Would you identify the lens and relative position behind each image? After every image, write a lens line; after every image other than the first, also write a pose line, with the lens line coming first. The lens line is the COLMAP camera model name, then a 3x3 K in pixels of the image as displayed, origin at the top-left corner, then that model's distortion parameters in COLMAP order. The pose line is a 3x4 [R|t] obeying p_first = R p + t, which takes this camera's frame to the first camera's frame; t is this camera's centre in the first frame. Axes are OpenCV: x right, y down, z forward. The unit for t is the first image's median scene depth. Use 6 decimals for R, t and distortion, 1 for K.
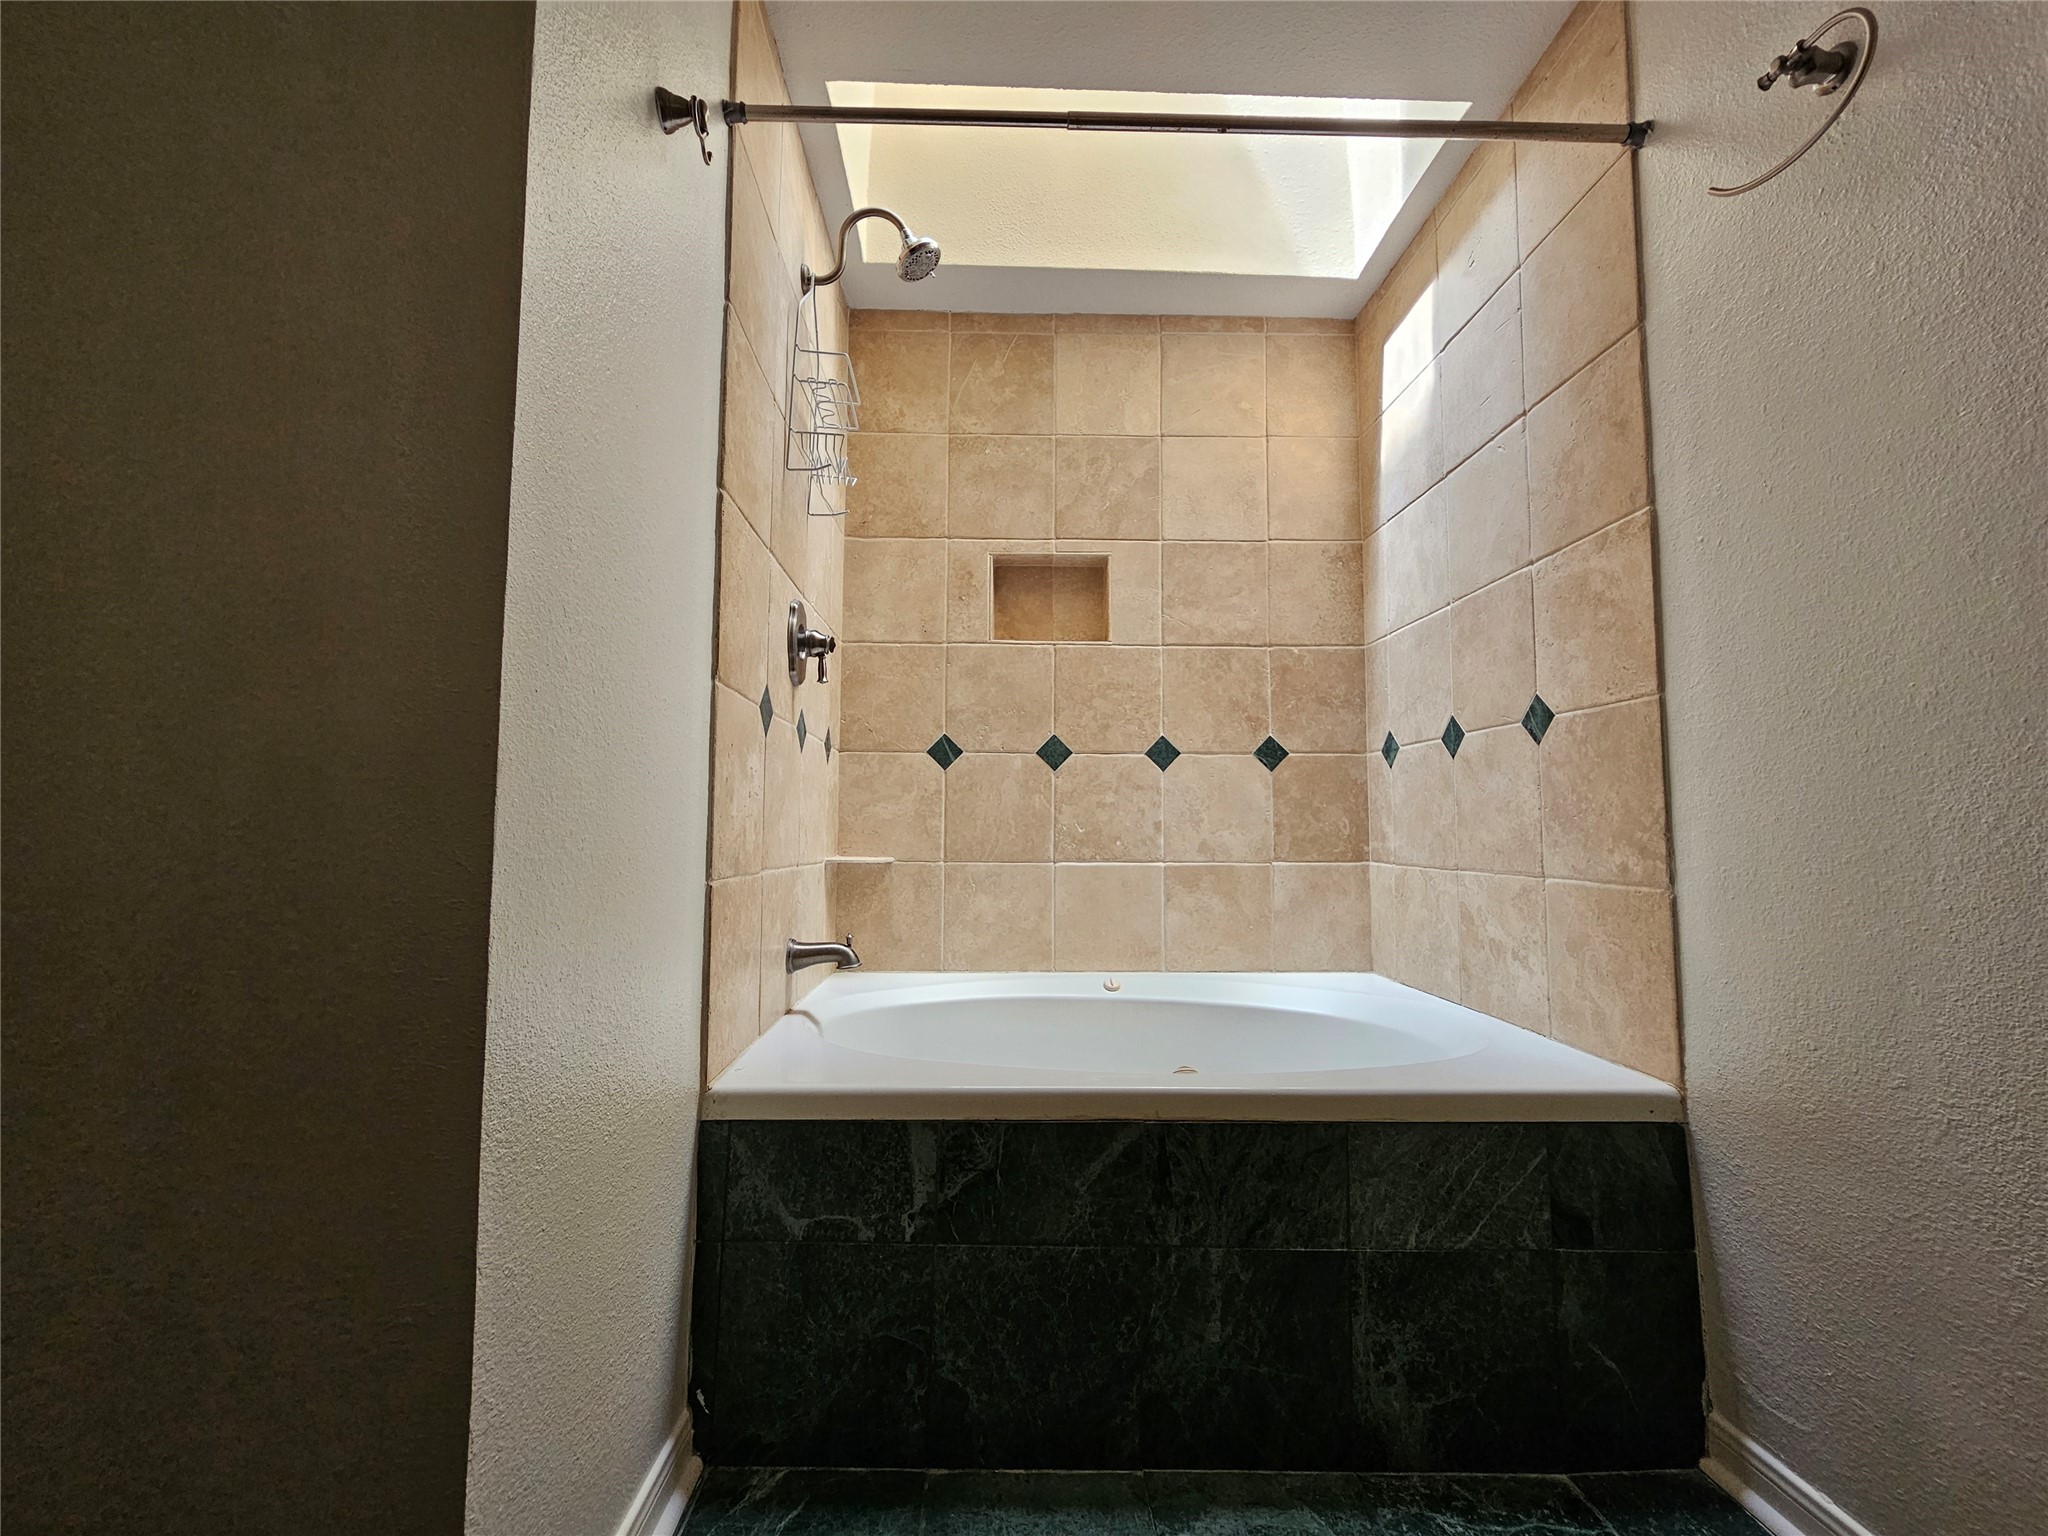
lens RADIAL K [[837.6, 0, 1021.2], [0, 837.6, 779.9], [0, 0, 1]] dist [-0.005642, 0.002998]
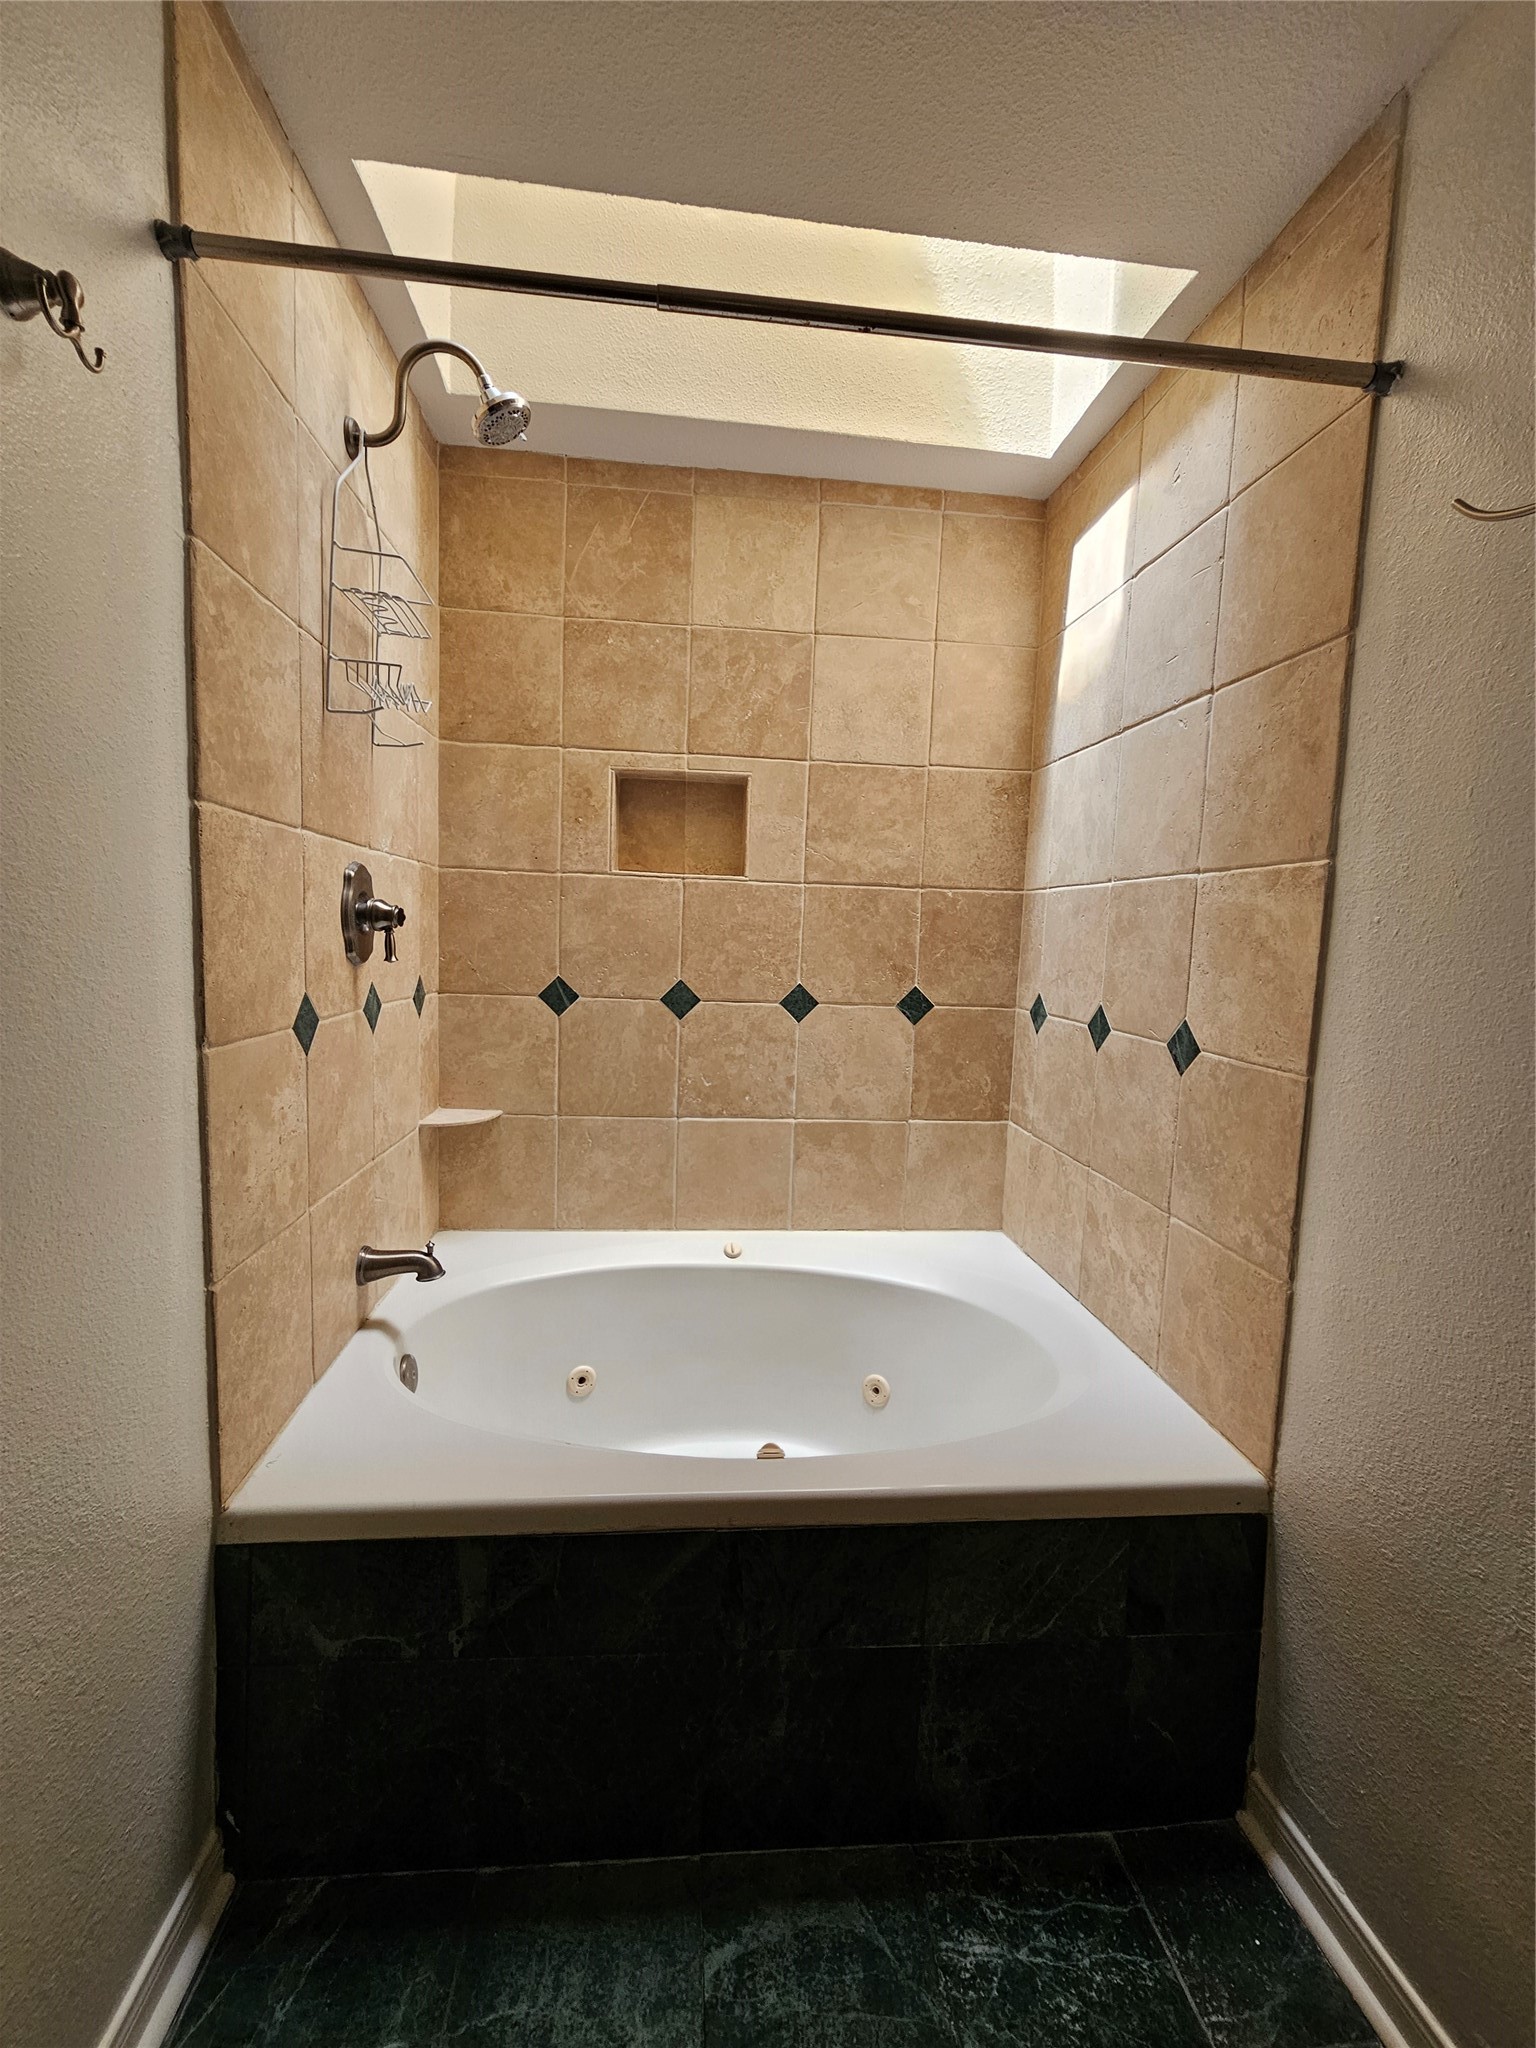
lens RADIAL K [[837.6, 0, 766.5], [0, 837.6, 1017.8], [0, 0, 1]] dist [-0.005642, 0.002998]
pose [[0.996836, 0.024087, 0.075751, 0.104739], [-0.036337, 0.985666, 0.164748, -0.272316], [-0.070697, -0.166980, 0.983422, 0.154436]]
